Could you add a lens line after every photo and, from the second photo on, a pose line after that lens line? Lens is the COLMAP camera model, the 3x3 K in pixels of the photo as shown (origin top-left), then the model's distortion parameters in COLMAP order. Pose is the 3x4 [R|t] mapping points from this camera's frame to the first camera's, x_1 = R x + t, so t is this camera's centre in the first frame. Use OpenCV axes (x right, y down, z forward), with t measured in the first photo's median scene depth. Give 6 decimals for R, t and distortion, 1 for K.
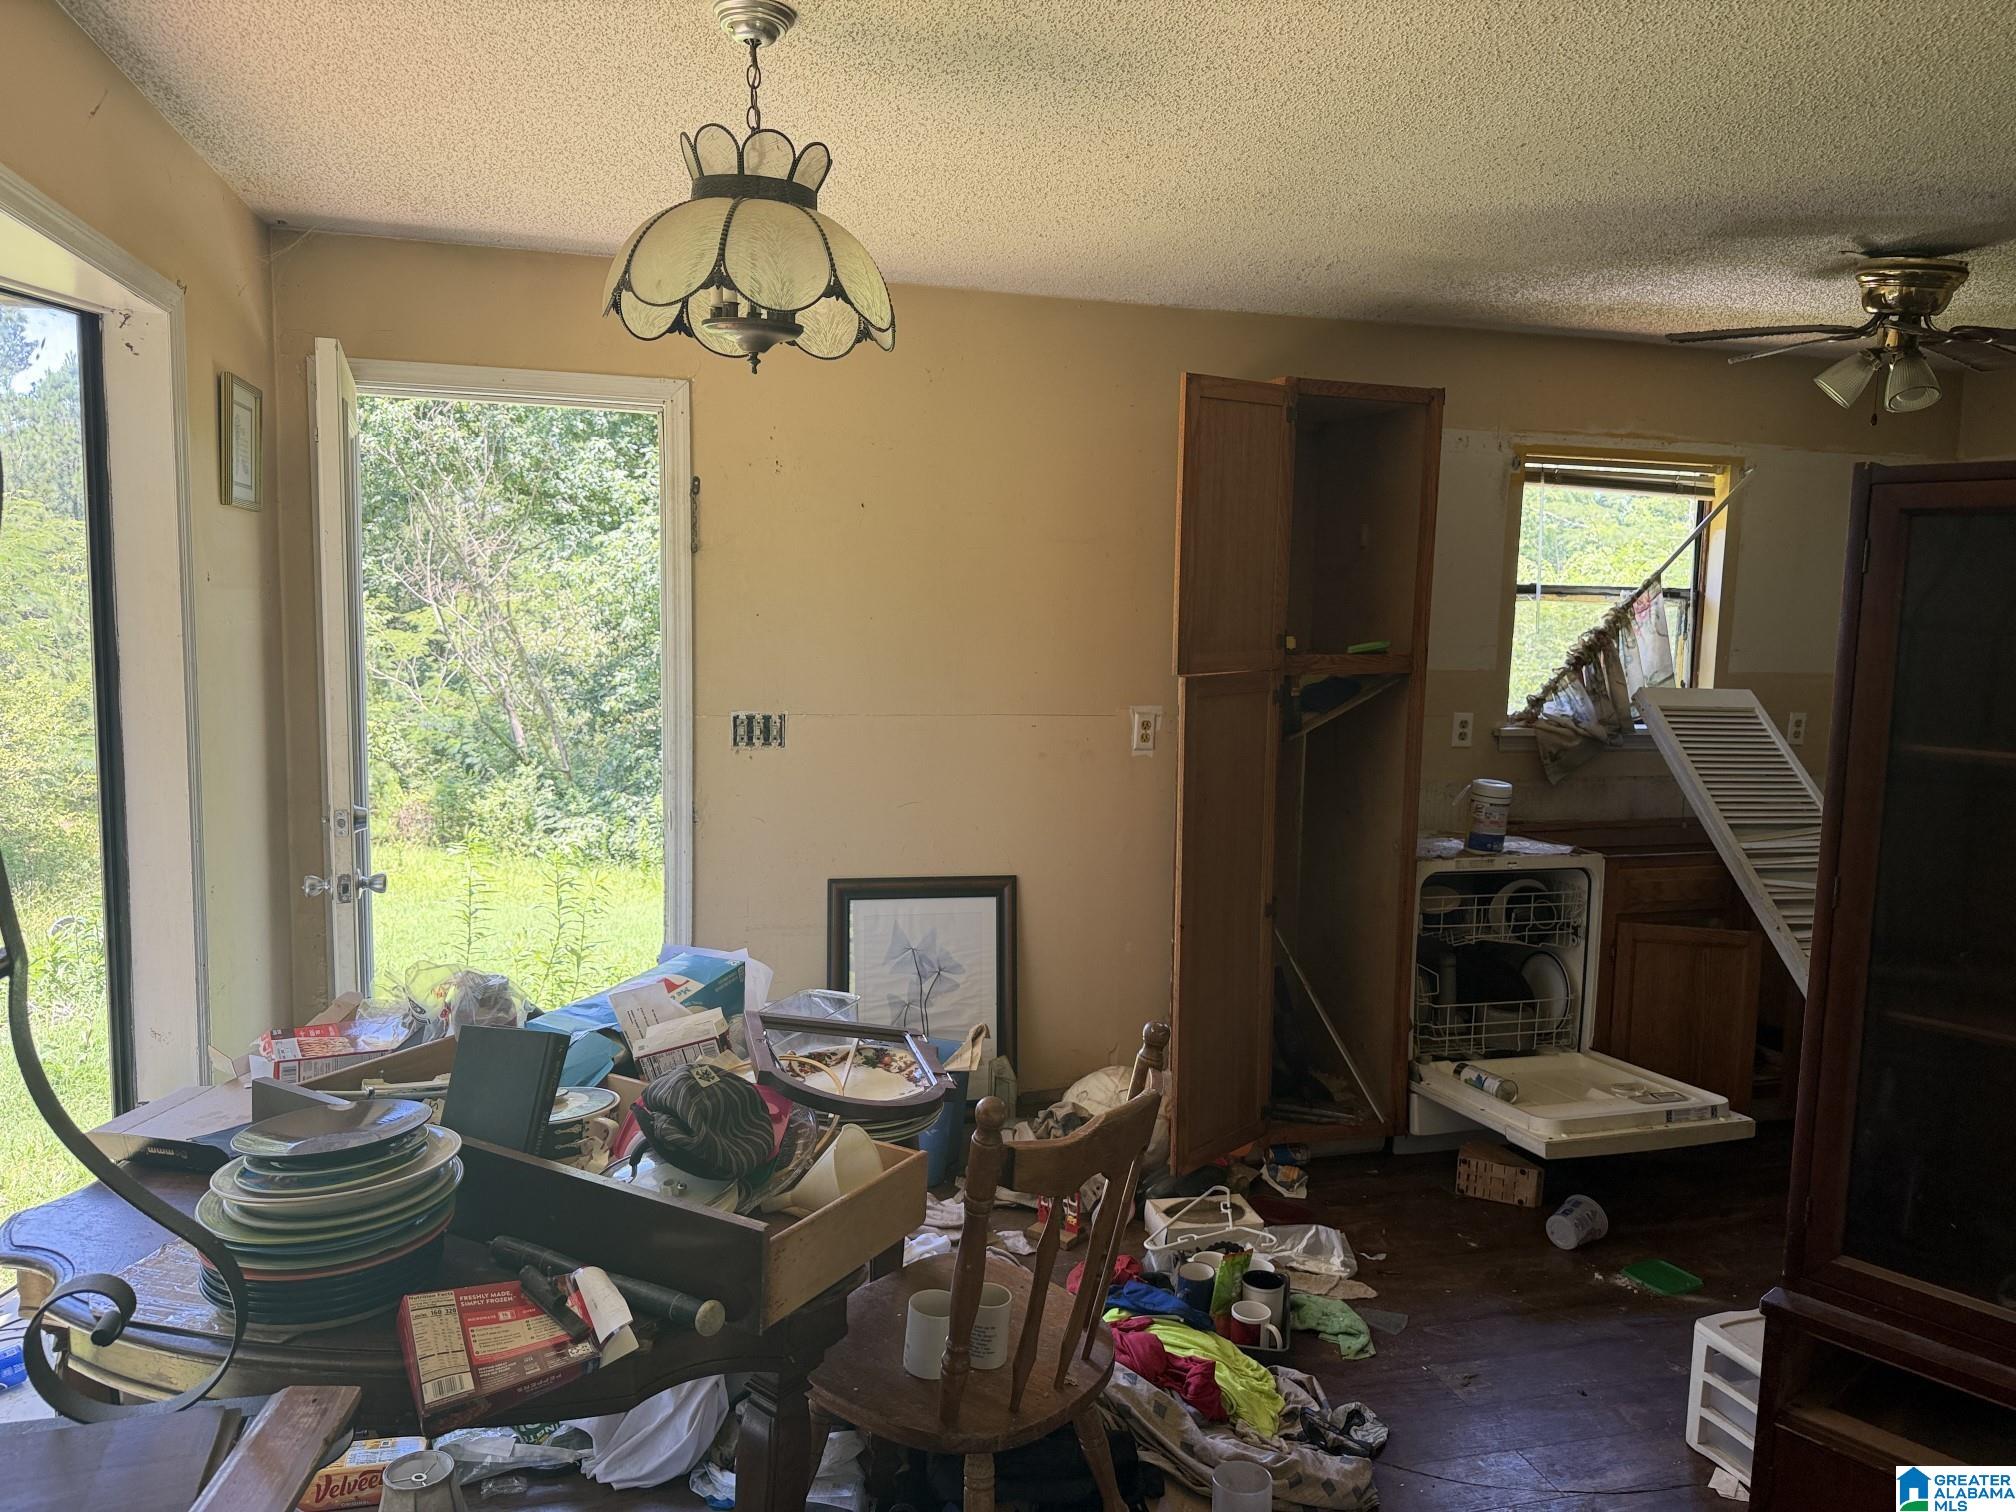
lens RADIAL K [[1460.0, 0, 1004.6], [0, 1460.0, 755.9], [0, 0, 1]] dist [0.030330, -0.033680]
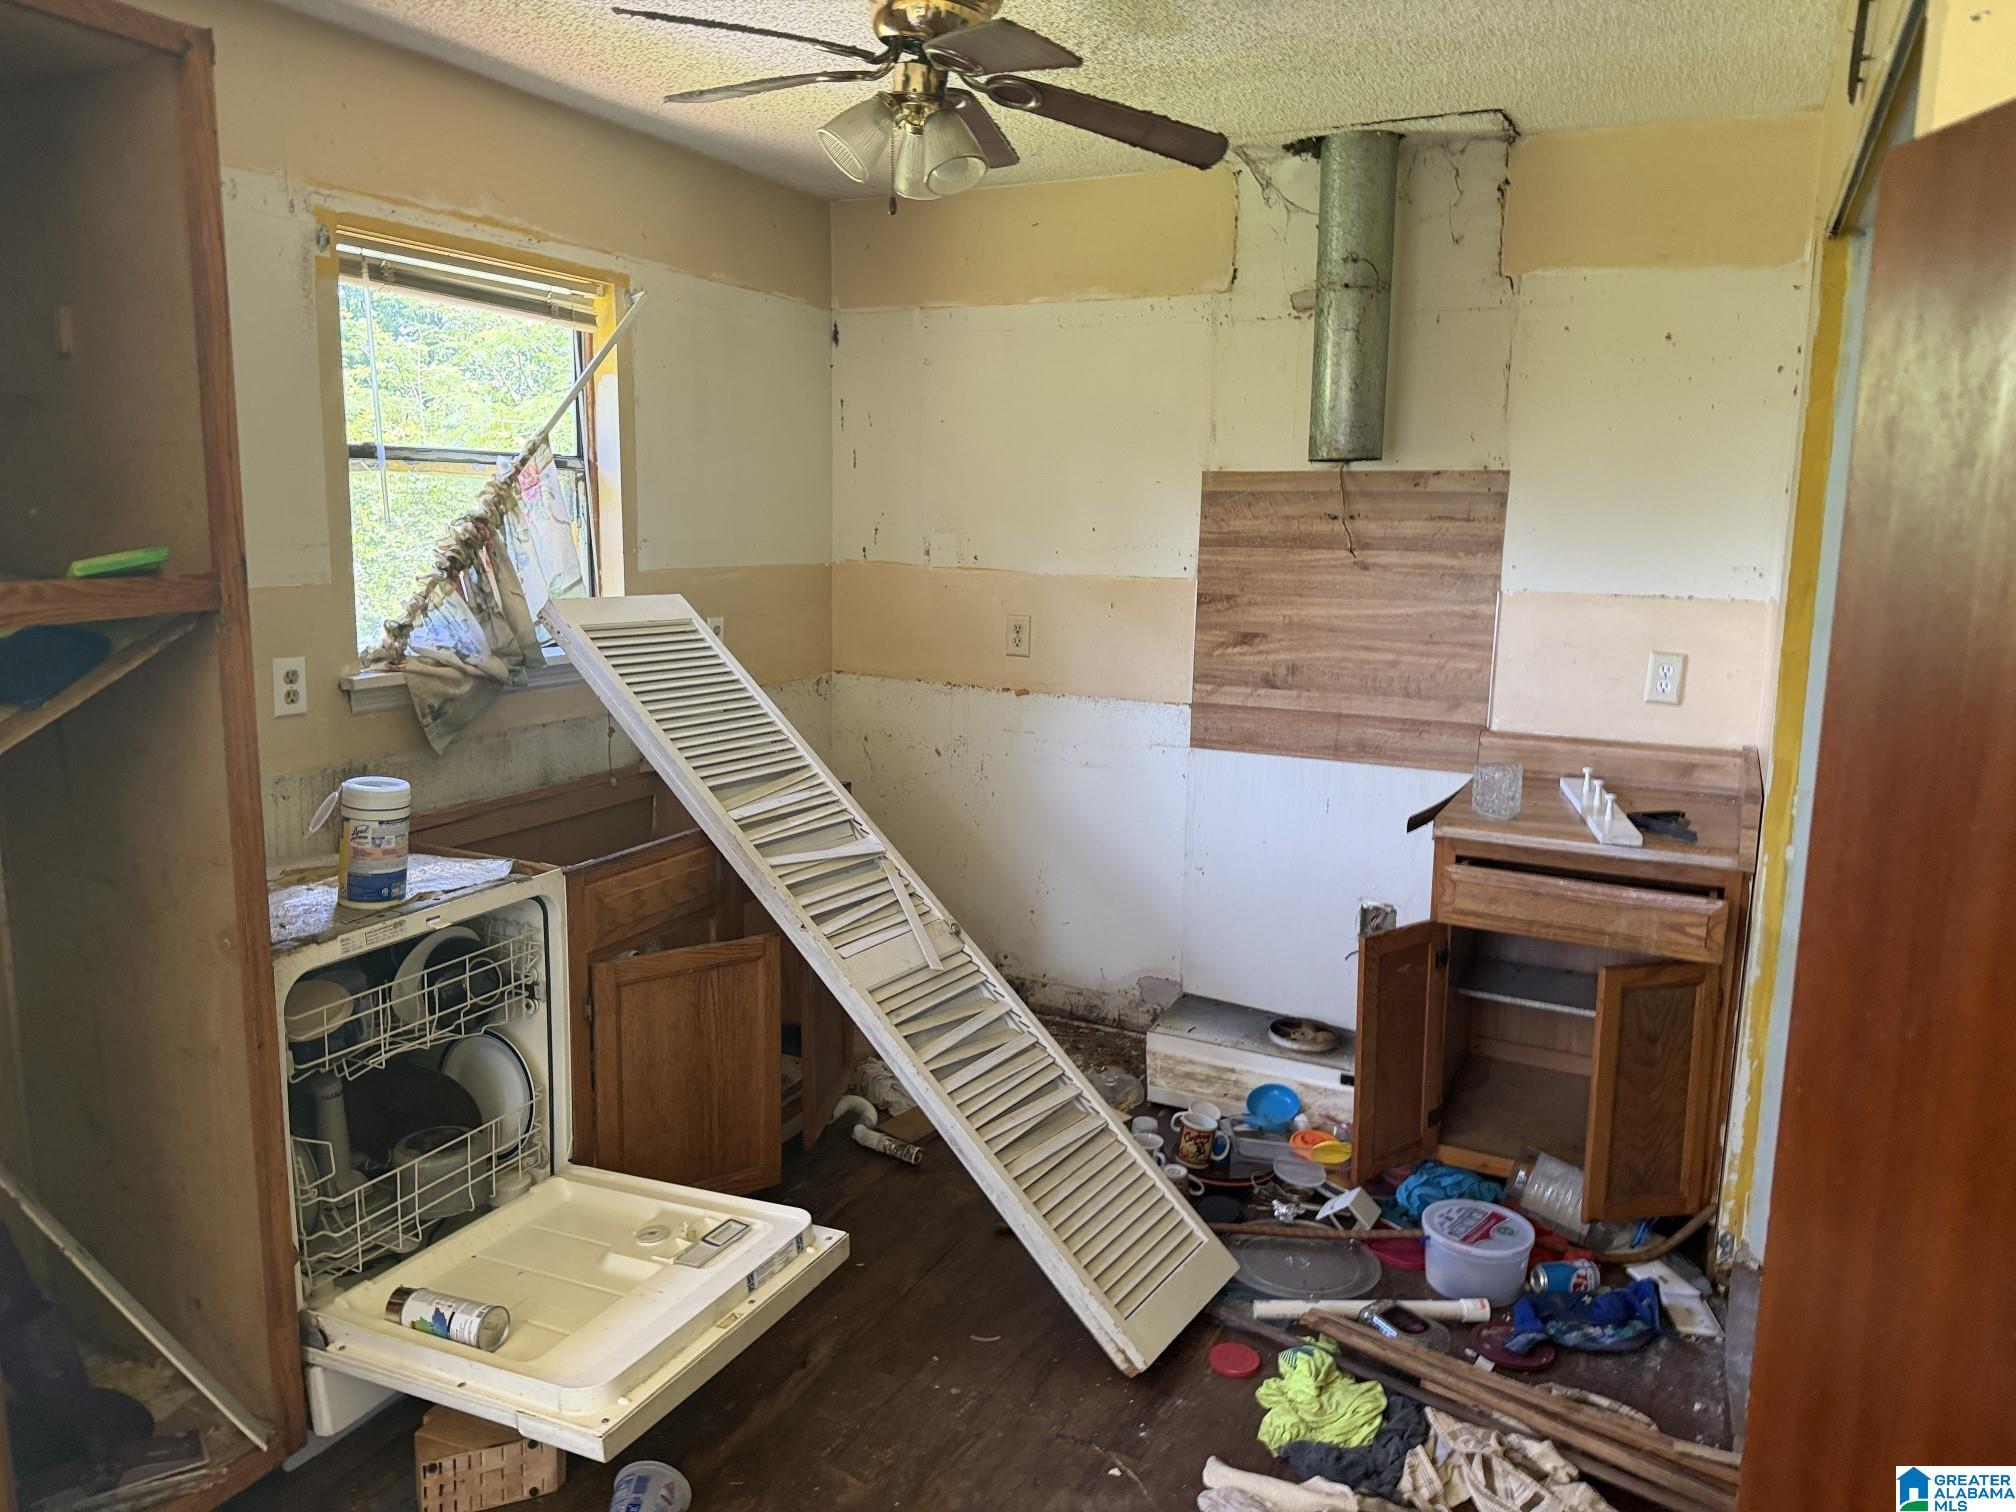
lens RADIAL K [[1460.0, 0, 1002.2], [0, 1460.0, 745.5], [0, 0, 1]] dist [0.030330, -0.033680]
pose [[0.679986, -0.130928, 0.721441, 0.080103], [0.077225, 0.991244, 0.107105, -0.038524], [-0.729147, -0.017117, 0.684143, 0.403553]]
